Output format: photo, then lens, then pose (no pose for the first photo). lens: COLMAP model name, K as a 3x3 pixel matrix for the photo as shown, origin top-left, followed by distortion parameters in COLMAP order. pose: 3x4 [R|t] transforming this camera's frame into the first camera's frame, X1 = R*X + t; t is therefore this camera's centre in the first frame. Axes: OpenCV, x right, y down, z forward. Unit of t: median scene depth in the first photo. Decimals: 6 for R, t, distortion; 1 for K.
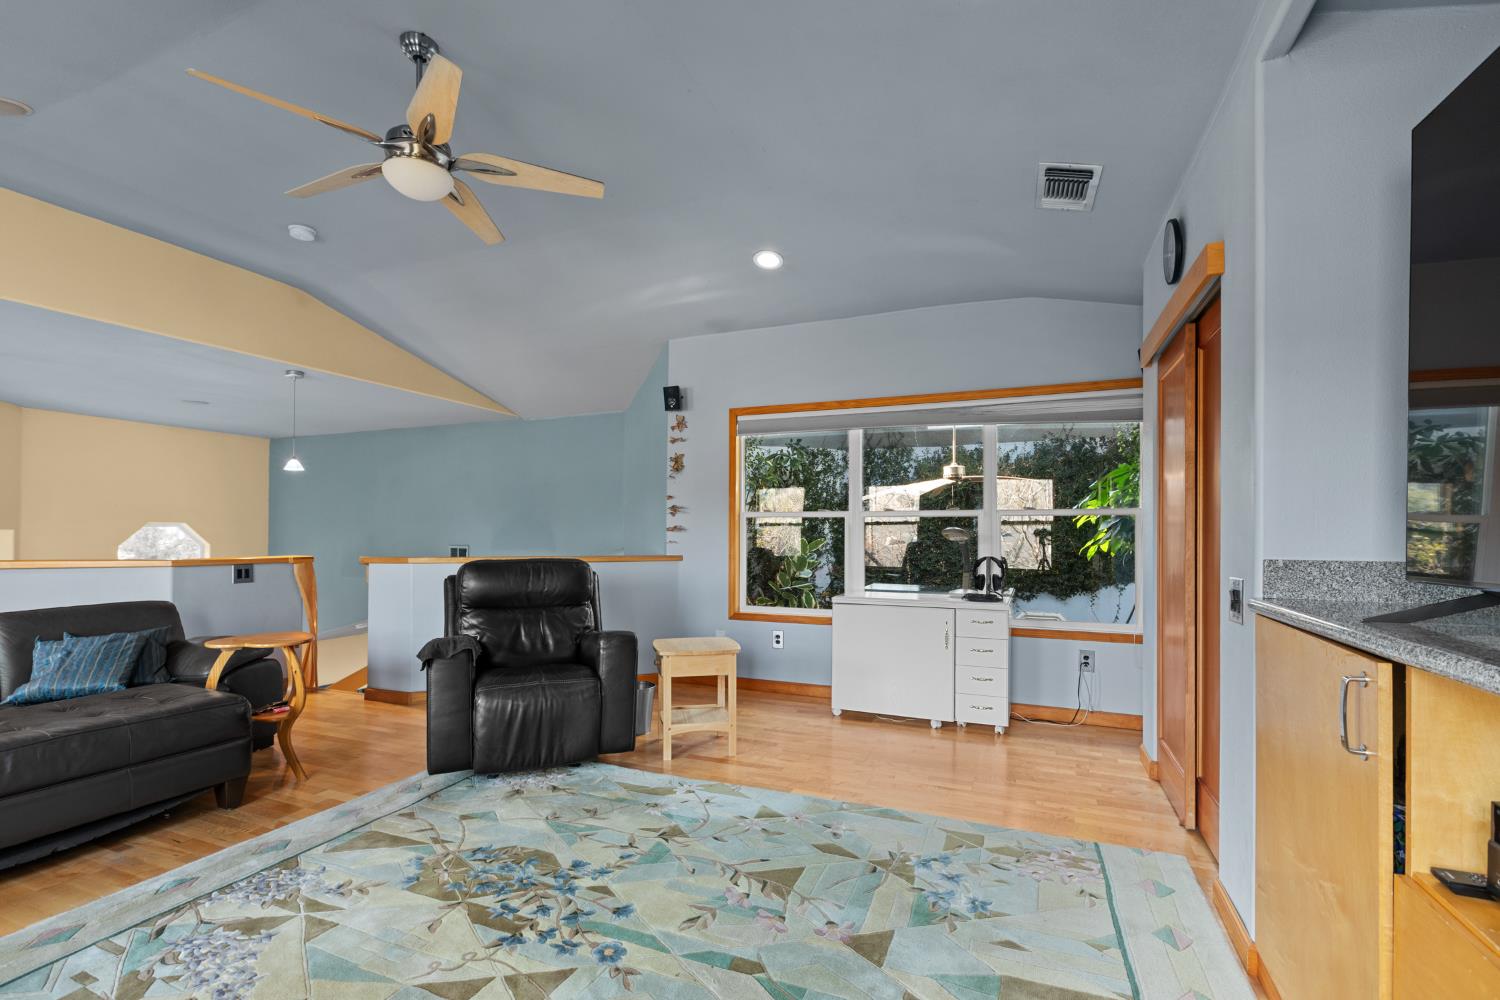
lens RADIAL K [[666.8, 0, 752.3], [0, 666.8, 503.6], [0, 0, 1]] dist [0.002160, -0.000053]
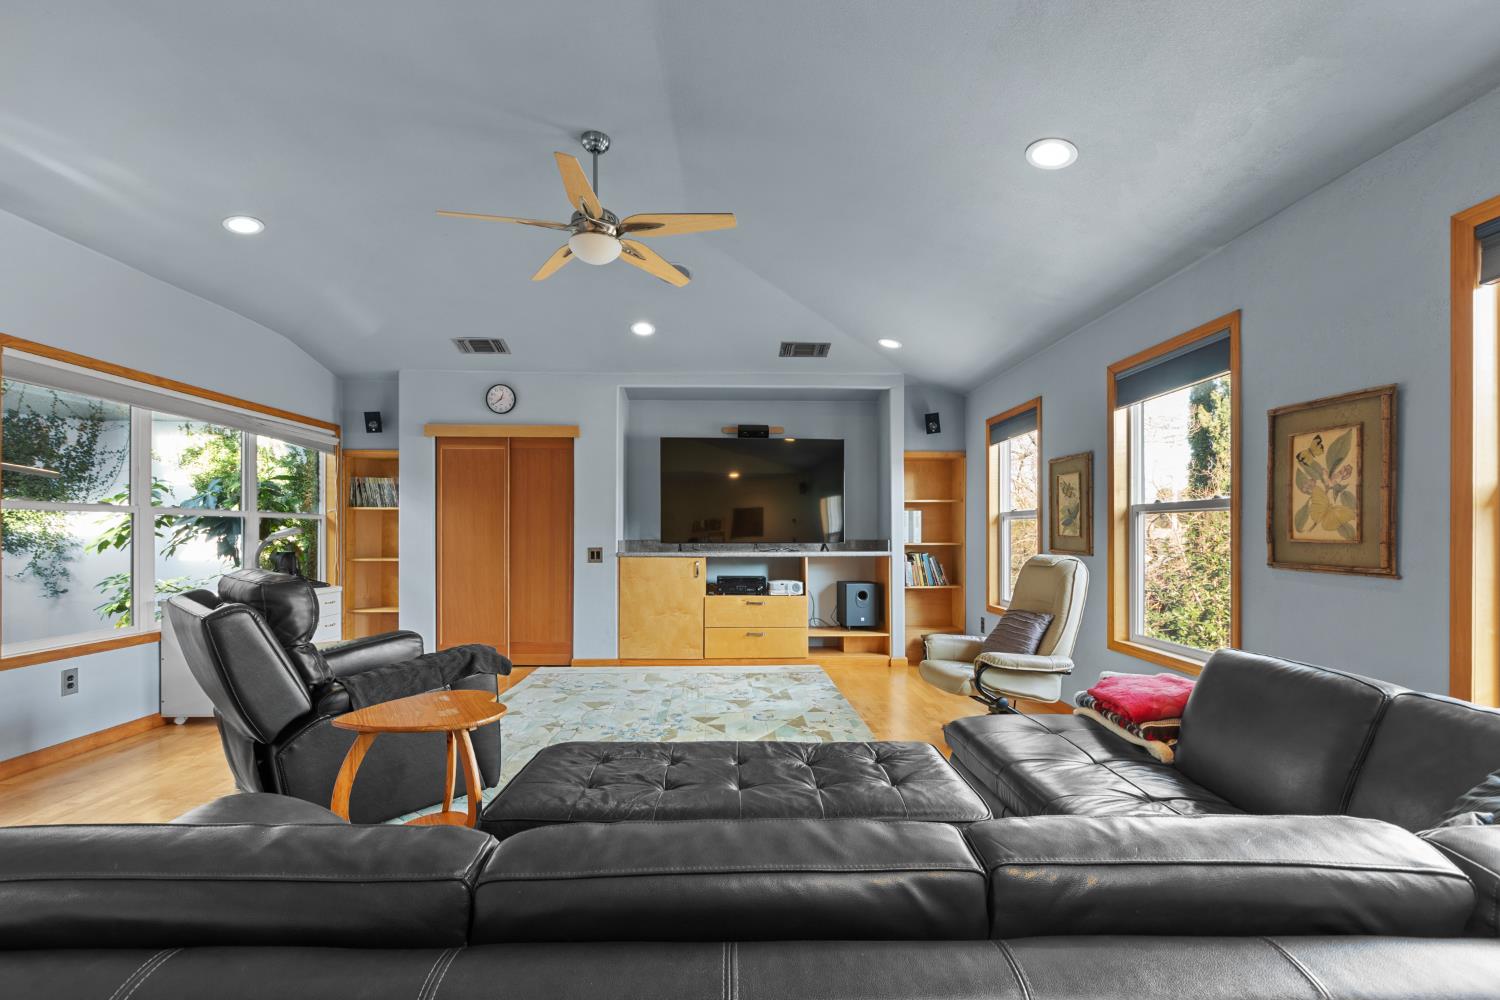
lens RADIAL K [[679.2, 0, 745.7], [0, 679.2, 534.1], [0, 0, 1]] dist [0.001891, 0.000338]
pose [[-0.408147, -0.007056, 0.912889, -1.976371], [-0.046013, 0.998858, -0.012852, 0.053943], [-0.911756, -0.047250, -0.408005, 1.422383]]
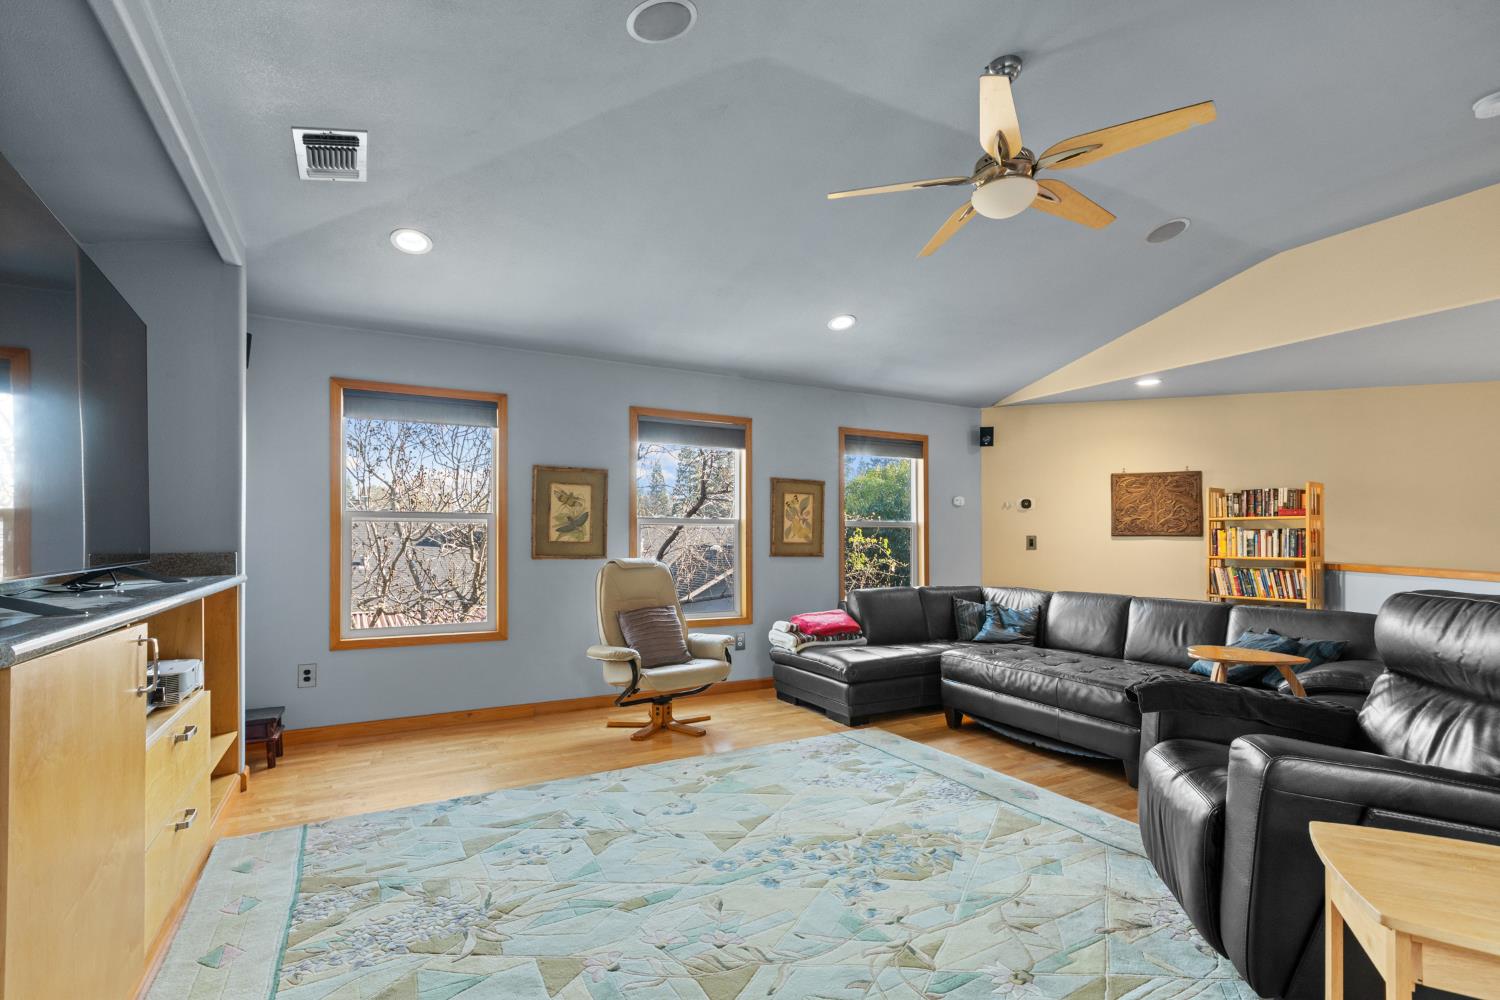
lens RADIAL K [[679.2, 0, 745.7], [0, 679.2, 534.1], [0, 0, 1]] dist [0.001891, 0.000338]
pose [[-0.626109, -0.012794, -0.779631, 0.636088], [0.032144, 0.998592, -0.042202, 0.074304], [0.779073, -0.051484, -0.624816, 1.513962]]
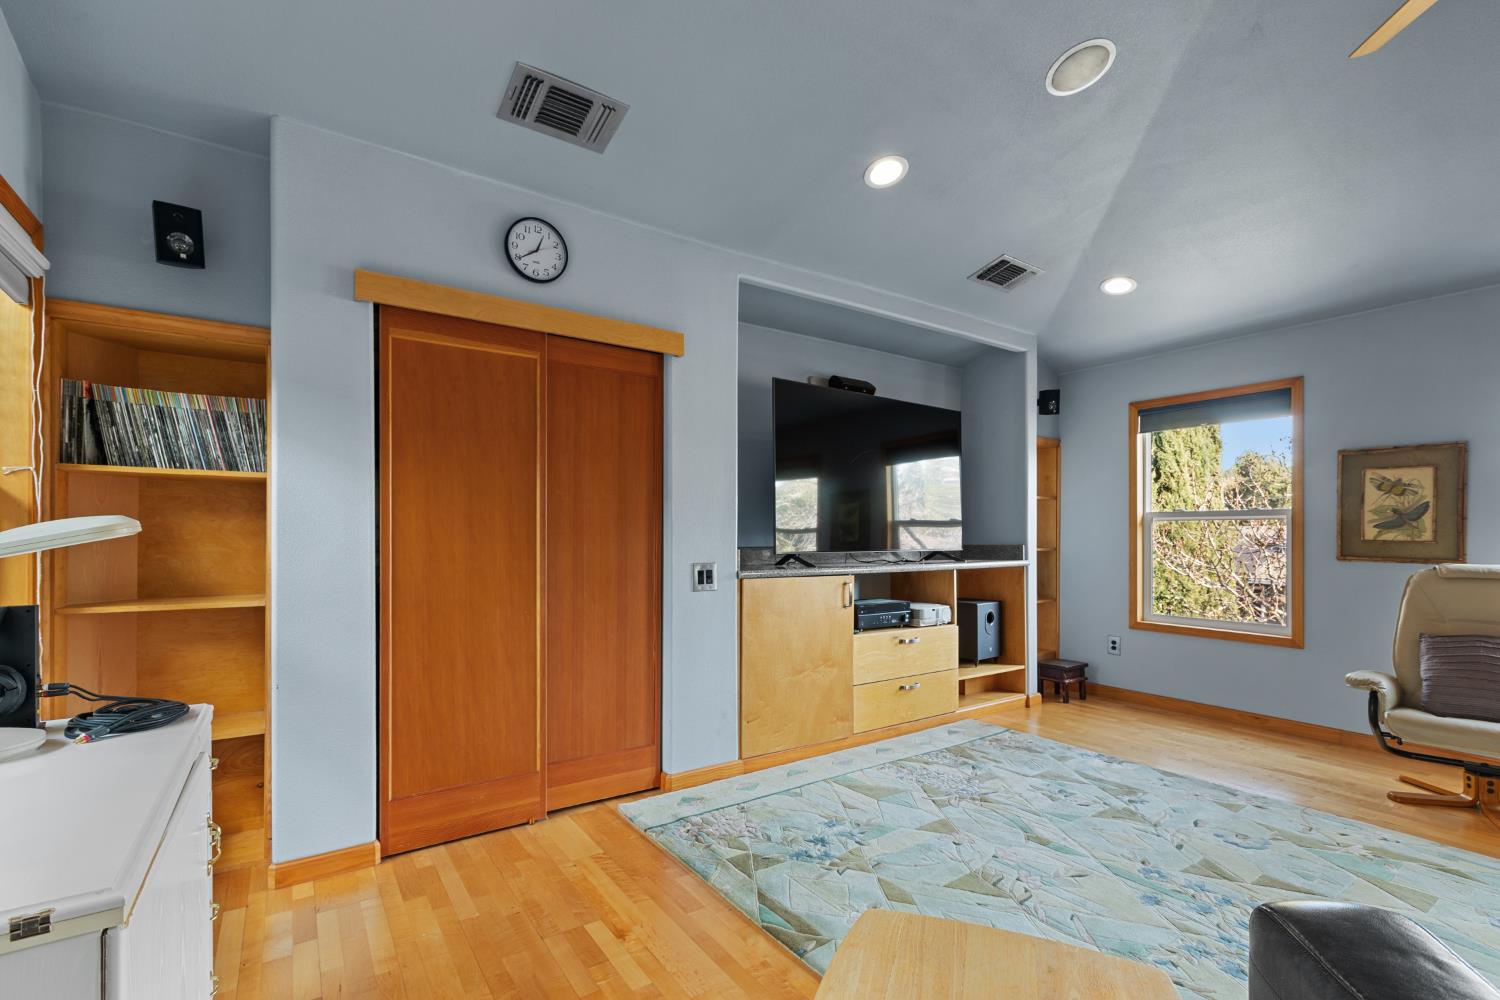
lens RADIAL K [[679.2, 0, 745.7], [0, 679.2, 534.1], [0, 0, 1]] dist [0.001891, 0.000338]
pose [[-0.835789, -0.006004, 0.549017, -0.218883], [-0.032093, 0.998765, -0.037934, 0.089374], [-0.548112, -0.049324, -0.834950, 2.021539]]
